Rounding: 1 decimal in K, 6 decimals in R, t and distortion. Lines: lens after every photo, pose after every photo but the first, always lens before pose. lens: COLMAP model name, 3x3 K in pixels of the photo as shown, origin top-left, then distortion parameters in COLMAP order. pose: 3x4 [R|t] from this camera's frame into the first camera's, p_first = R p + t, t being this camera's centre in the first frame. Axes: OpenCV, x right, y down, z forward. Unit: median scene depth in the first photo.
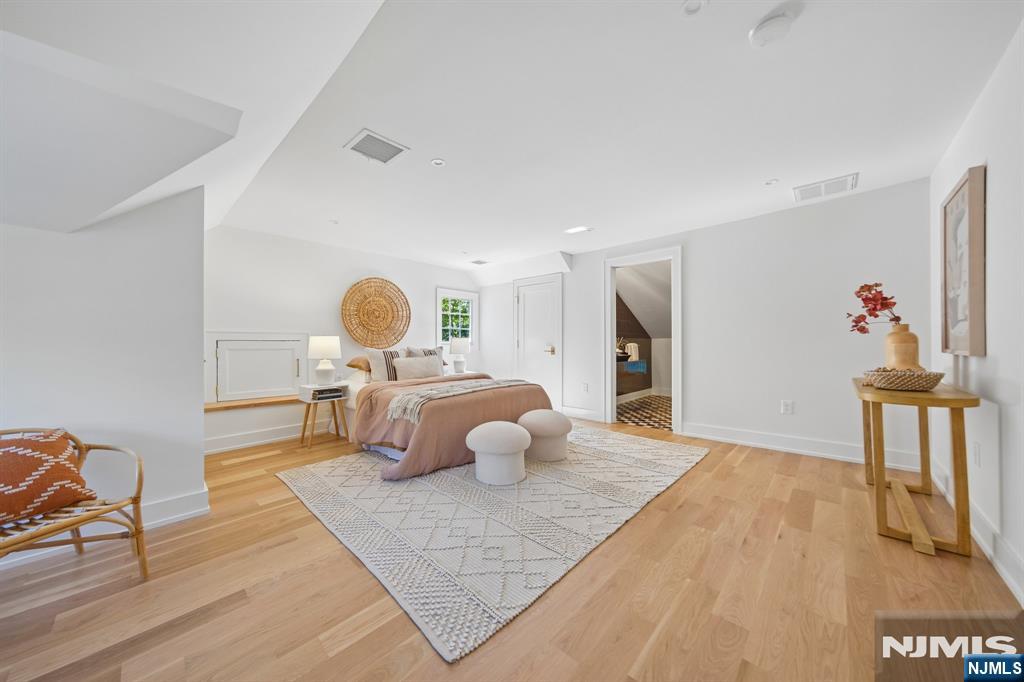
lens RADIAL K [[349.0, 0, 511.3], [0, 349.0, 341.7], [0, 0, 1]] dist [-0.007267, 0.000035]
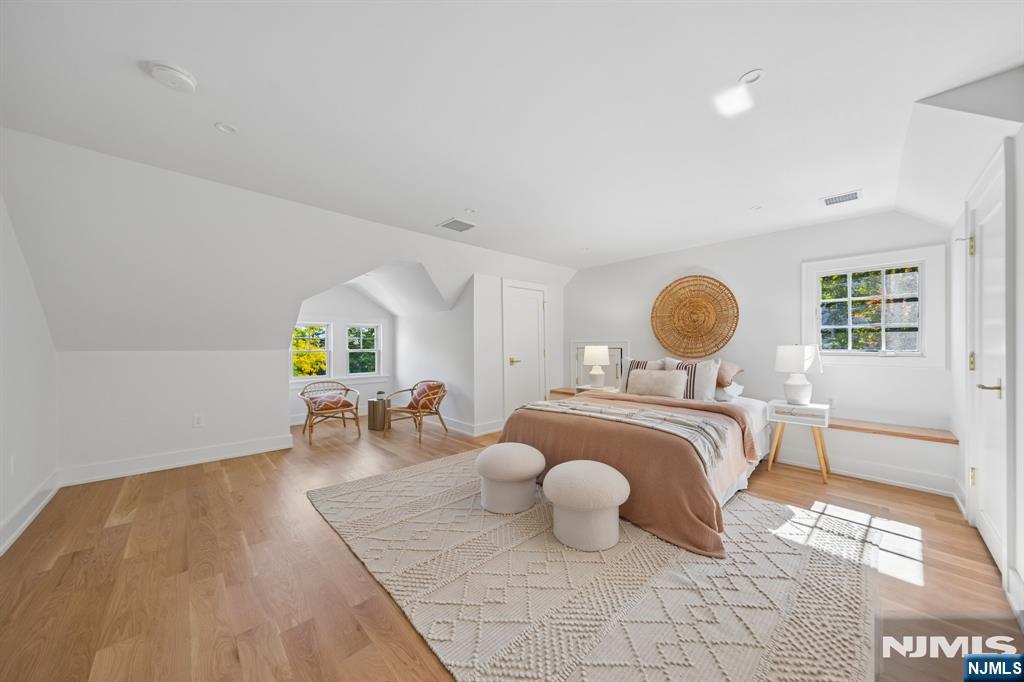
lens RADIAL K [[349.0, 0, 511.2], [0, 349.0, 343.1], [0, 0, 1]] dist [-0.007267, 0.000035]
pose [[-0.061356, -0.000752, -0.998116, 0.639131], [0.010601, 0.999943, -0.001405, -0.025482], [0.998060, -0.010668, -0.061345, 0.766421]]
